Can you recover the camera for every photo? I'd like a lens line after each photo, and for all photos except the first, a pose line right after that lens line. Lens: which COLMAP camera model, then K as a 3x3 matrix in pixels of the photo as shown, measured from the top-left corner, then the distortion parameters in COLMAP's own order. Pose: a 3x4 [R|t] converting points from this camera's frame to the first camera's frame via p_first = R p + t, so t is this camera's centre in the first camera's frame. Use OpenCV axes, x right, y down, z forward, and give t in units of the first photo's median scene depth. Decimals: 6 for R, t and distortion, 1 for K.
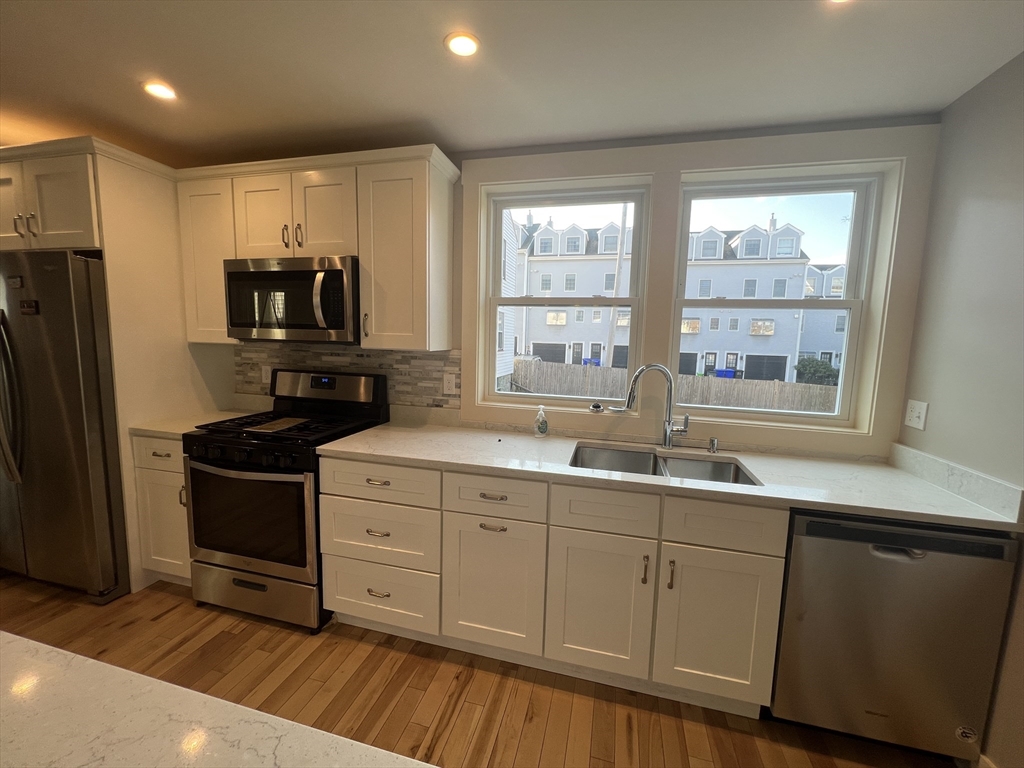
lens RADIAL K [[411.9, 0, 510.5], [0, 411.9, 383.0], [0, 0, 1]] dist [-0.003582, 0.001037]
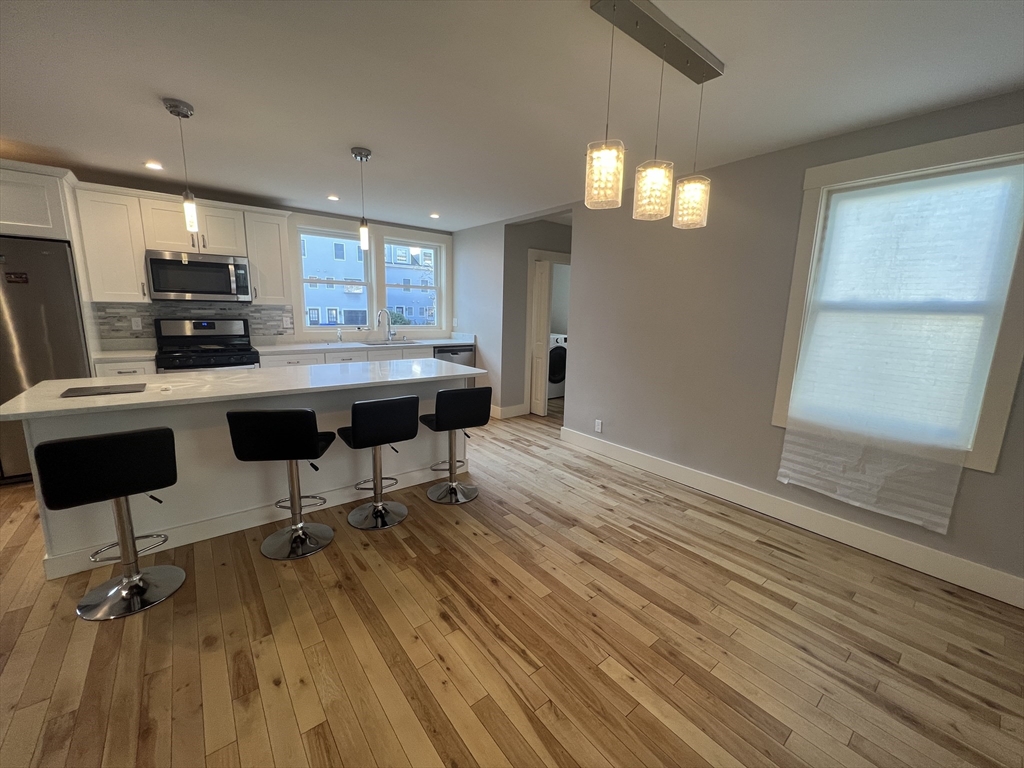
lens RADIAL K [[411.9, 0, 510.4], [0, 411.9, 383.5], [0, 0, 1]] dist [-0.003582, 0.001037]
pose [[0.601862, -0.159215, 0.782568, -1.105791], [0.076705, 0.986919, 0.141798, 0.094878], [-0.794908, -0.025316, 0.606202, -1.075112]]
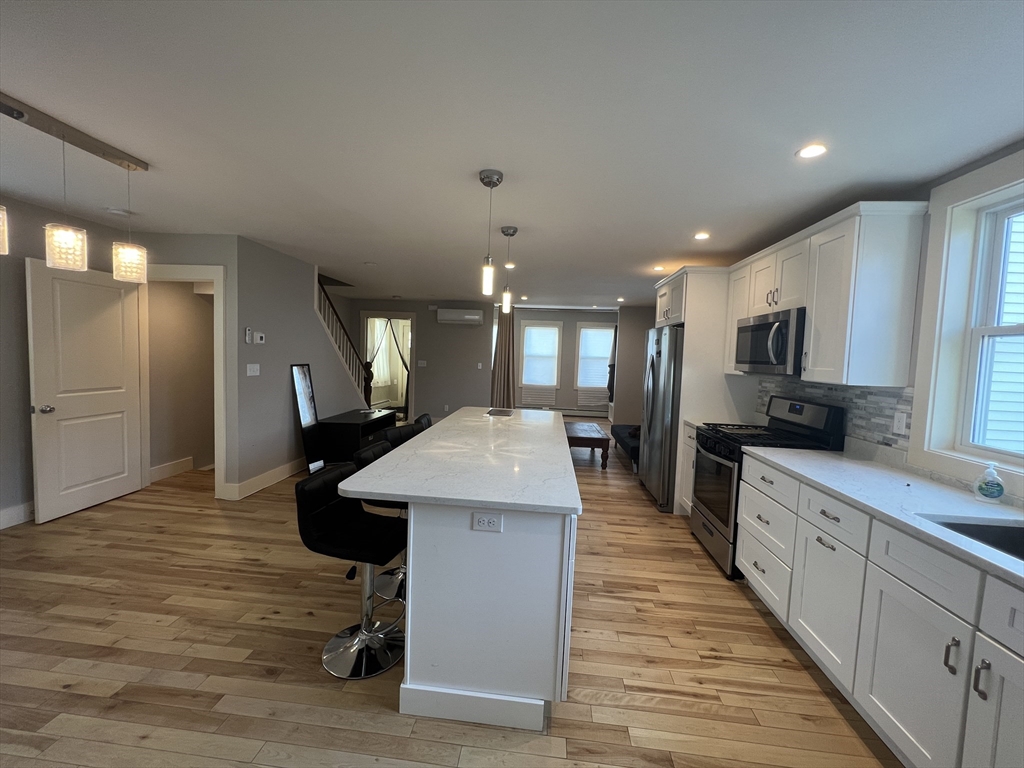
lens RADIAL K [[411.9, 0, 510.1], [0, 411.9, 382.6], [0, 0, 1]] dist [-0.003582, 0.001037]
pose [[0.159622, 0.044101, -0.986193, 0.639498], [-0.140476, 0.989850, 0.021528, 0.015907], [0.977132, 0.135101, 0.164197, -0.042627]]
